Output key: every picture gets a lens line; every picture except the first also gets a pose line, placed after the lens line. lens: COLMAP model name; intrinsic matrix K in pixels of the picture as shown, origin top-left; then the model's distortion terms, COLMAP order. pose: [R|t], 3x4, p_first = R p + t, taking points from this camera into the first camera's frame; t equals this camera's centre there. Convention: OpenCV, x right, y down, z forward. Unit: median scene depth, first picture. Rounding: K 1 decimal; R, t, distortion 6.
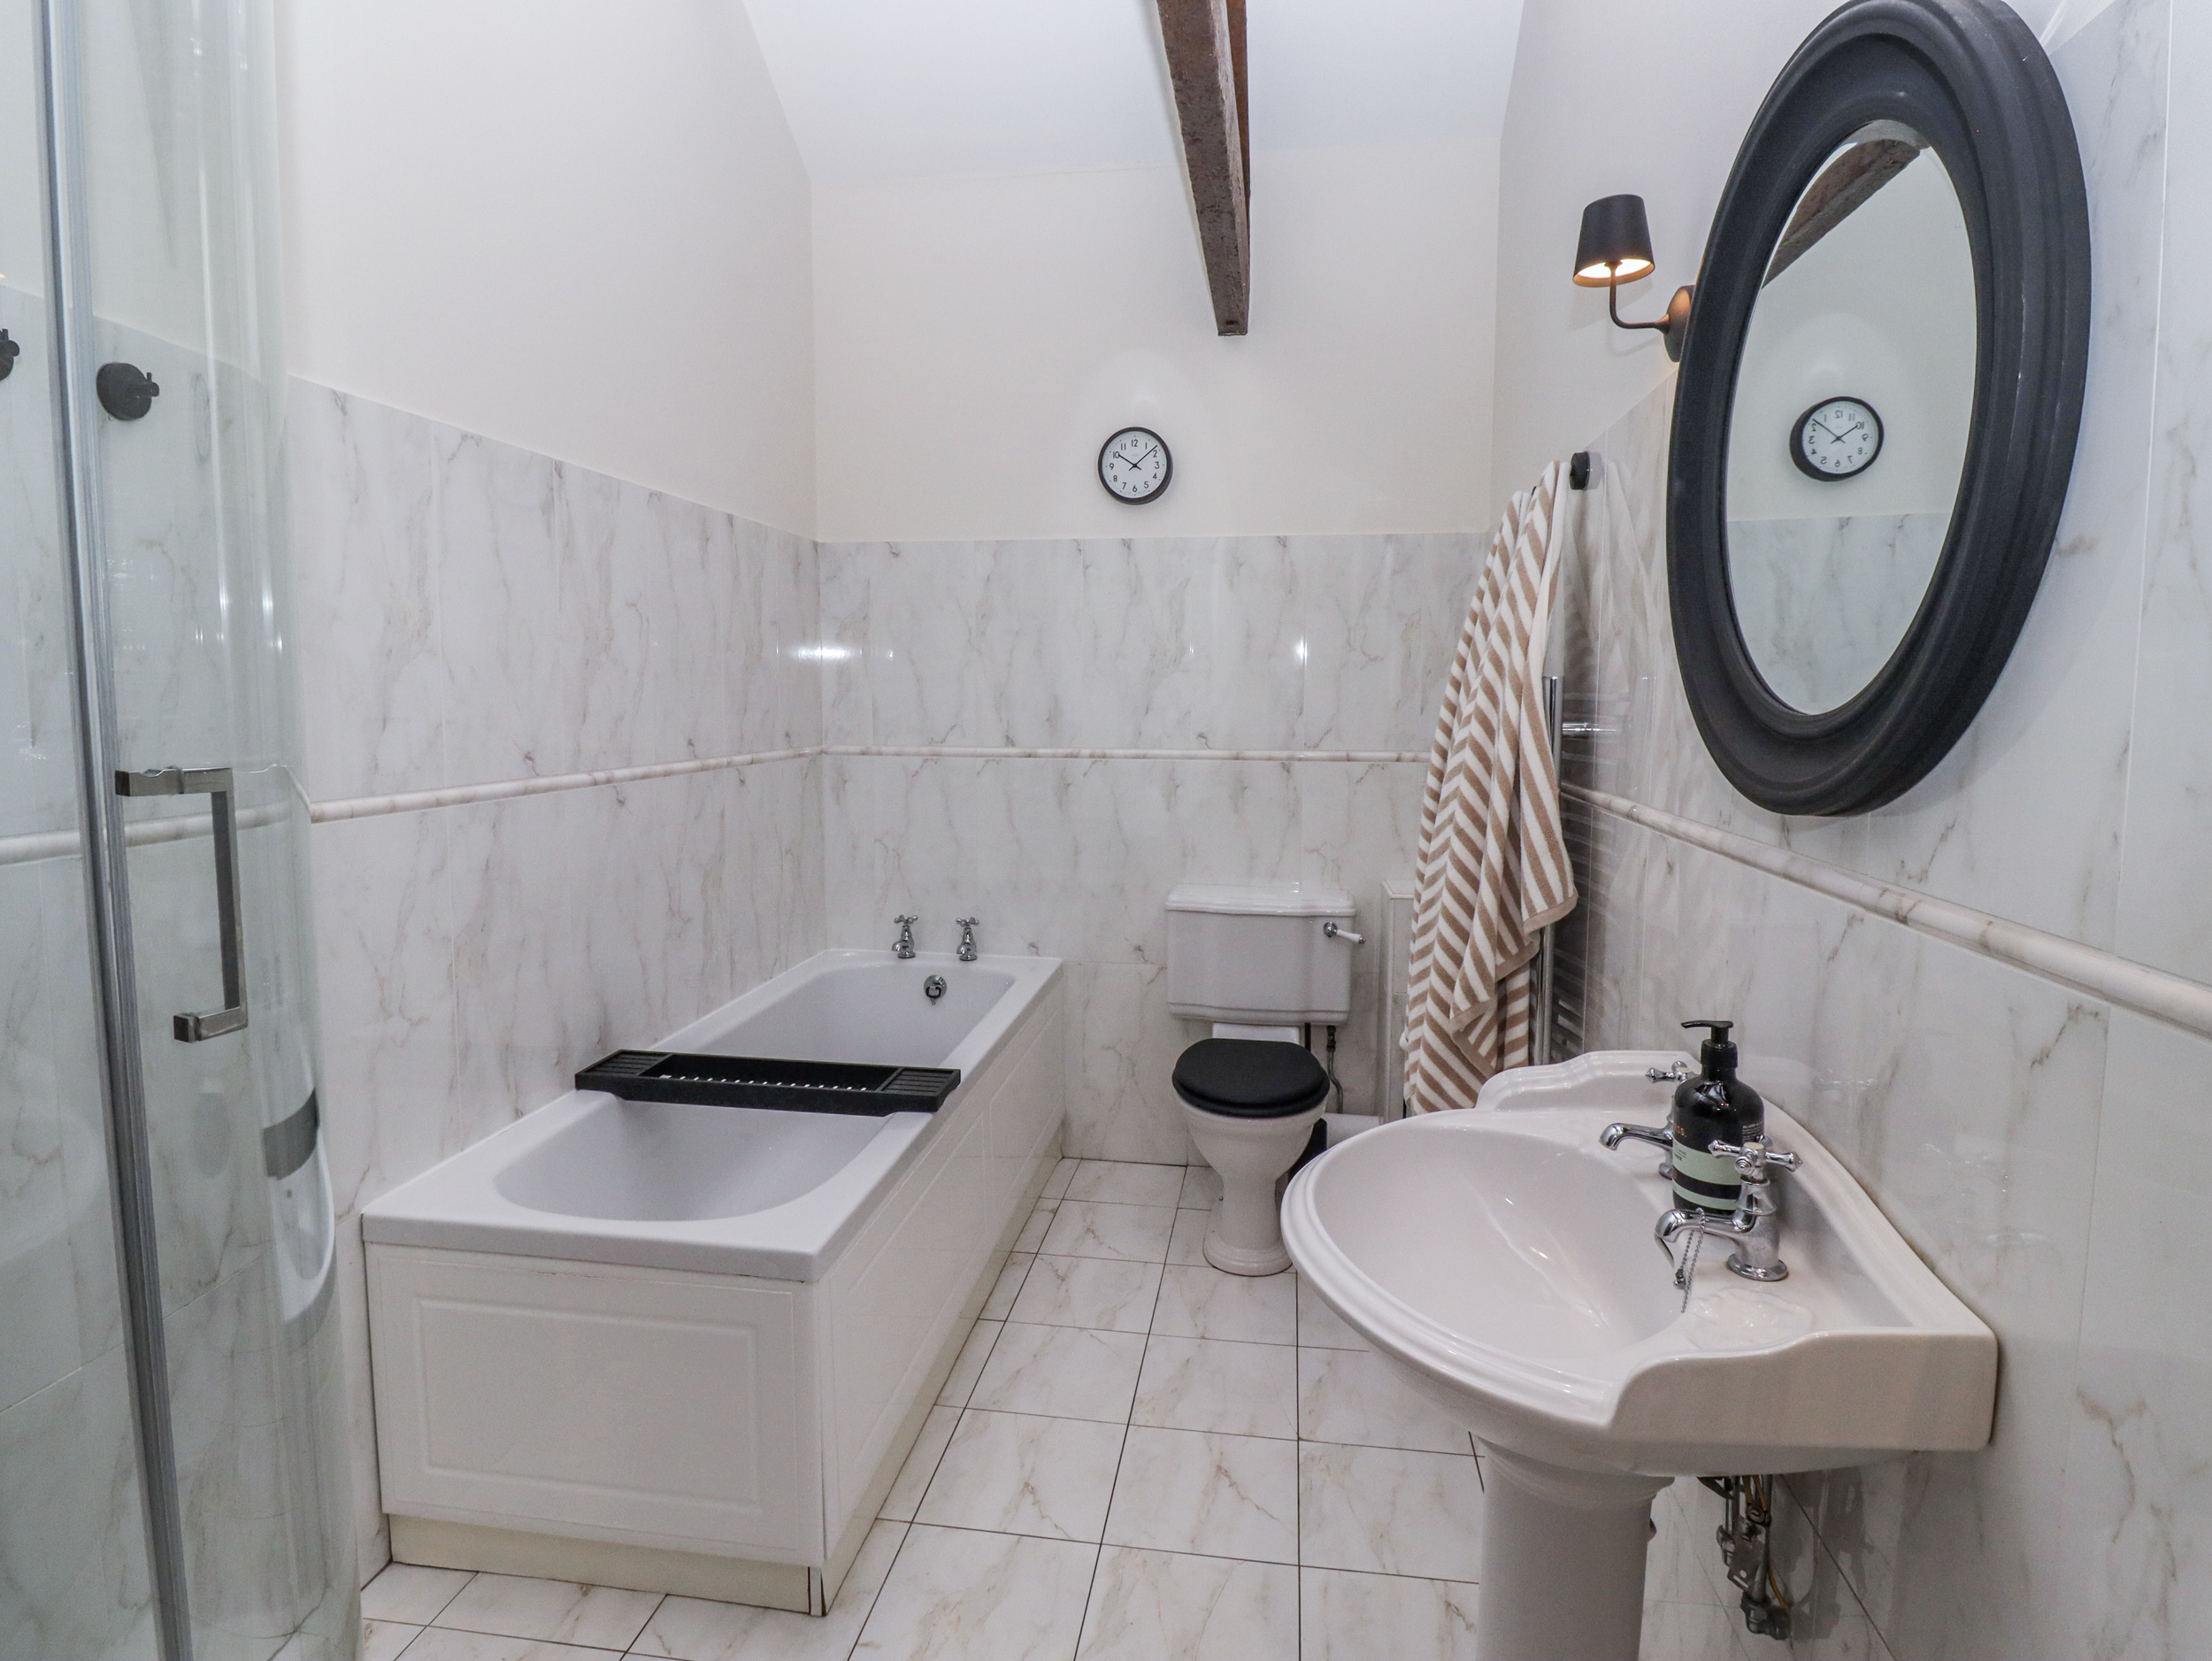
lens RADIAL K [[1156.3, 0, 1107.0], [0, 1156.3, 825.1], [0, 0, 1]] dist [0.000433, -0.012920]
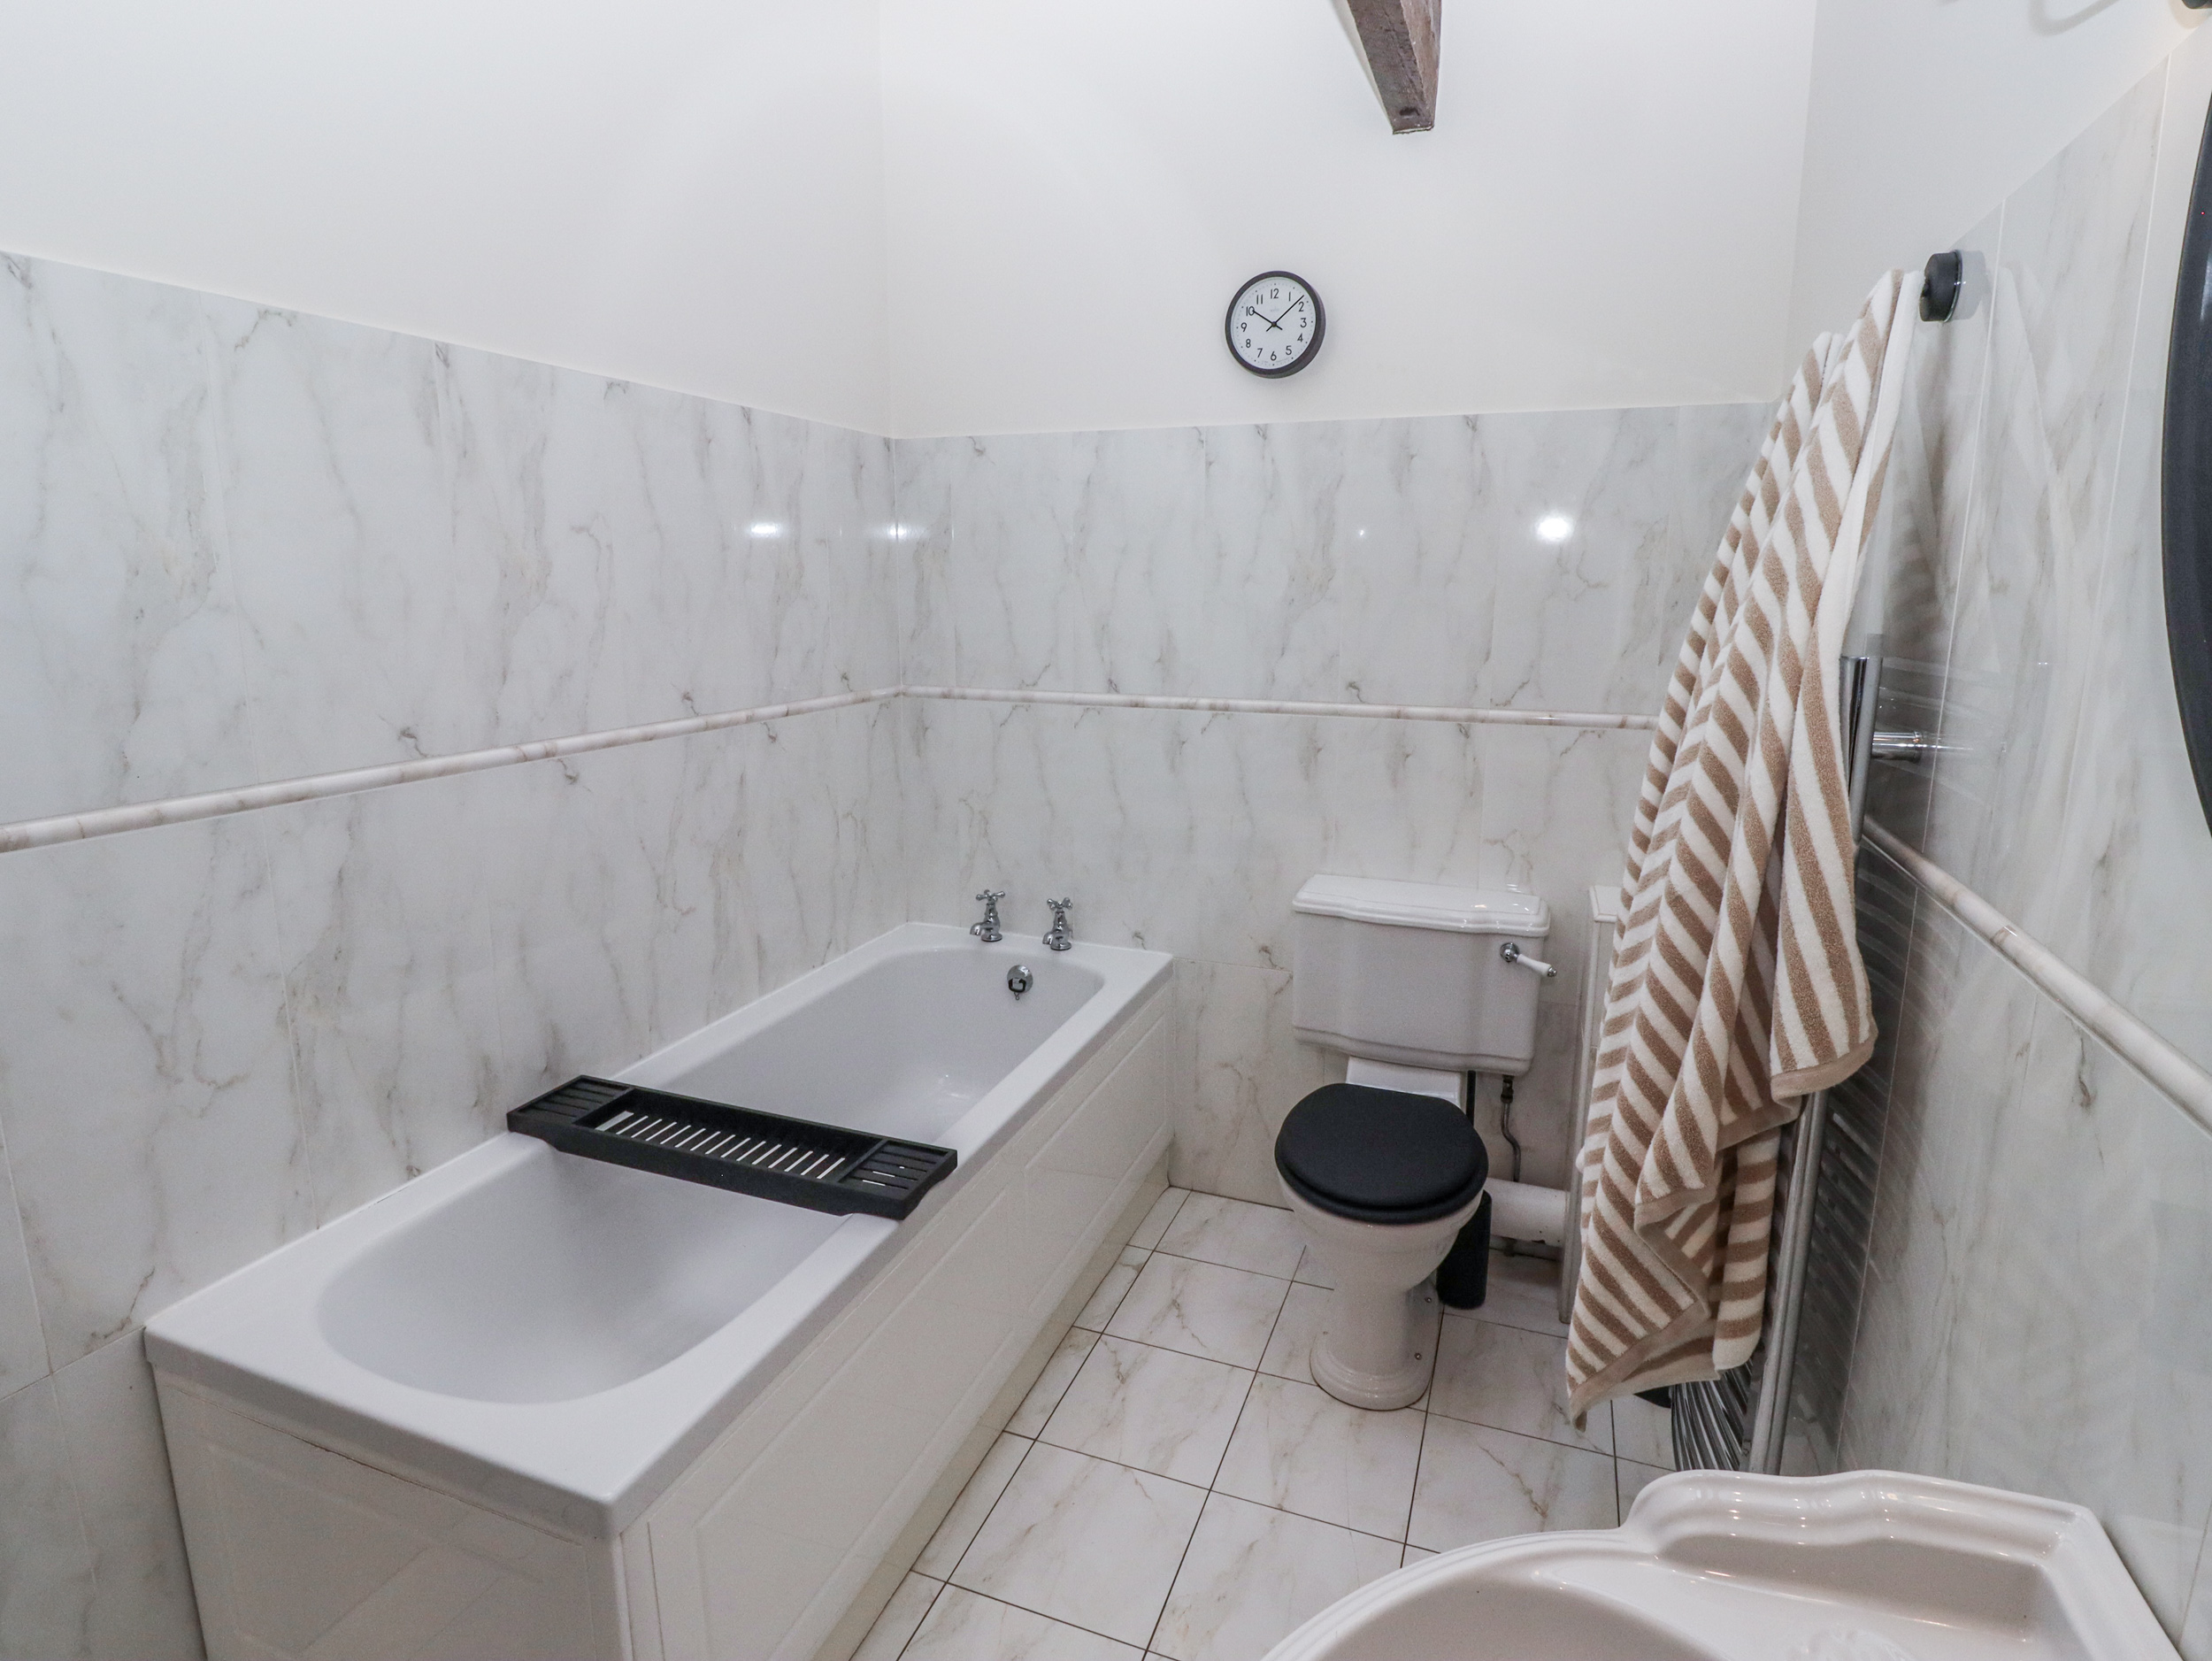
lens RADIAL K [[1156.3, 0, 1111.1], [0, 1156.3, 821.1], [0, 0, 1]] dist [0.000433, -0.012920]
pose [[0.978762, 0.041092, -0.200841, 0.118617], [-0.023365, 0.995681, 0.089852, -0.075962], [0.203666, -0.083252, 0.975494, 0.304708]]
